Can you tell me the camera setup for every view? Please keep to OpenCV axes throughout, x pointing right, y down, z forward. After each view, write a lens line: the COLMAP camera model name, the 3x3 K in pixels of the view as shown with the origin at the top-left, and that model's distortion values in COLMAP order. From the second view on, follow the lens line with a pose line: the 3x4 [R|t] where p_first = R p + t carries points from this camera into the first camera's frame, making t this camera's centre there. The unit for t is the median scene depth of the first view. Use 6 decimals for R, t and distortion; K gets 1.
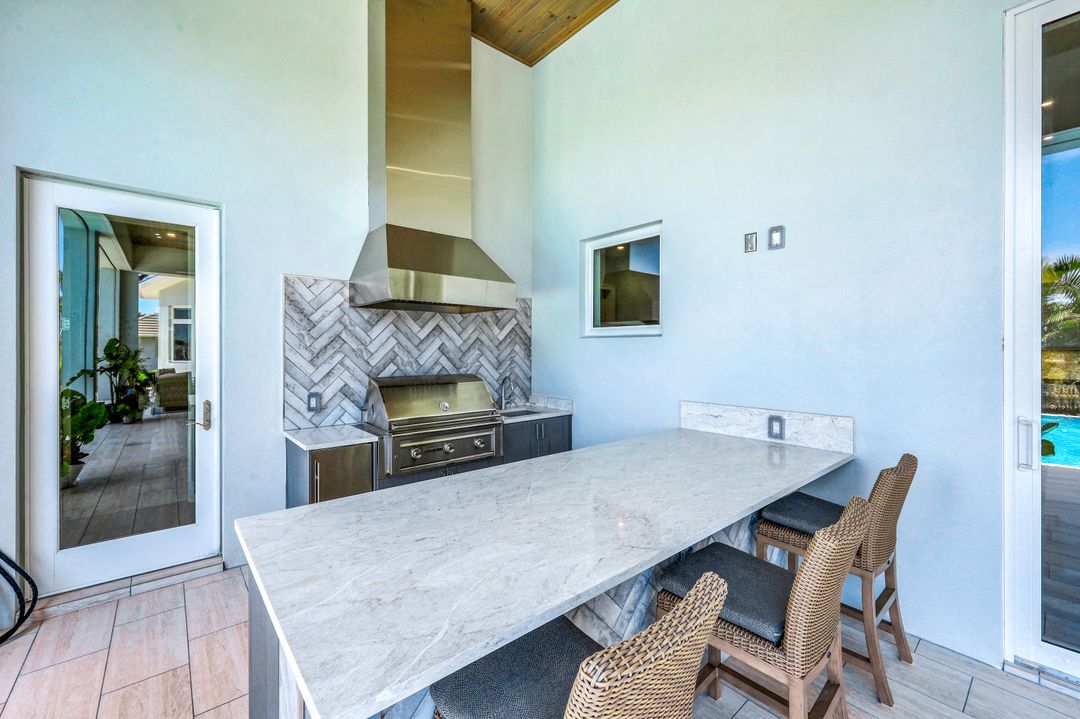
lens RADIAL K [[446.1, 0, 540.0], [0, 446.1, 359.5], [0, 0, 1]] dist [-0.001776, -0.000523]
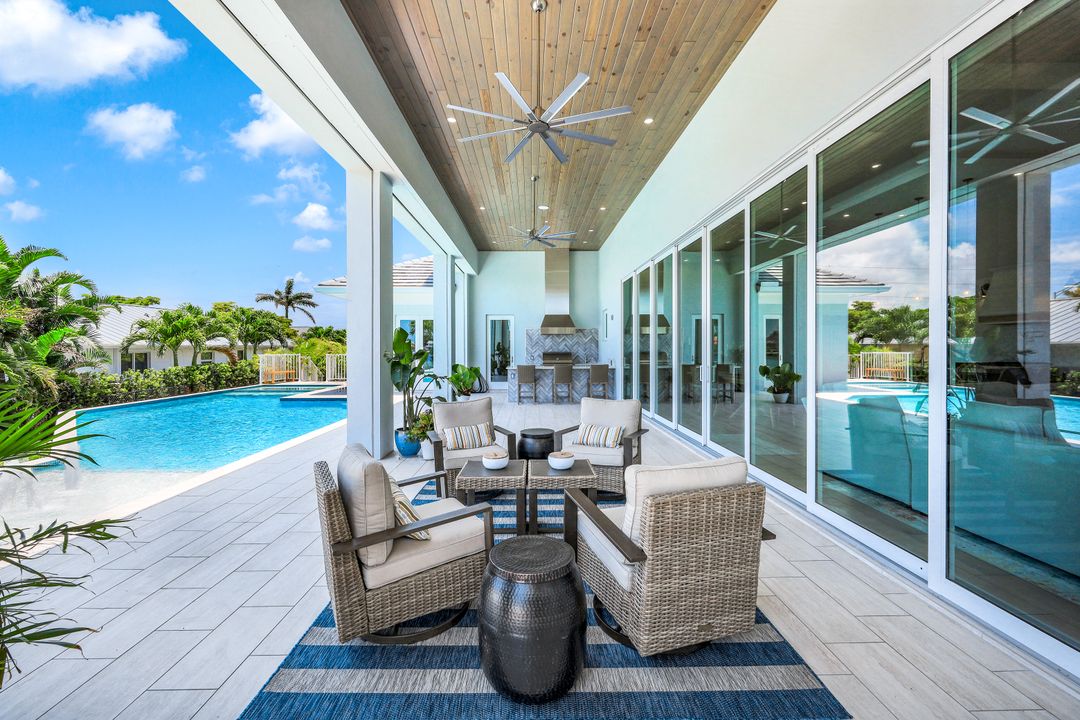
lens RADIAL K [[446.1, 0, 540.0], [0, 446.1, 360.0], [0, 0, 1]] dist [-0.001776, -0.000523]
pose [[0.778436, 0.007109, -0.627683, 1.907726], [-0.001528, 0.999954, 0.009430, 0.064886], [0.627722, -0.006381, 0.778412, -1.956969]]
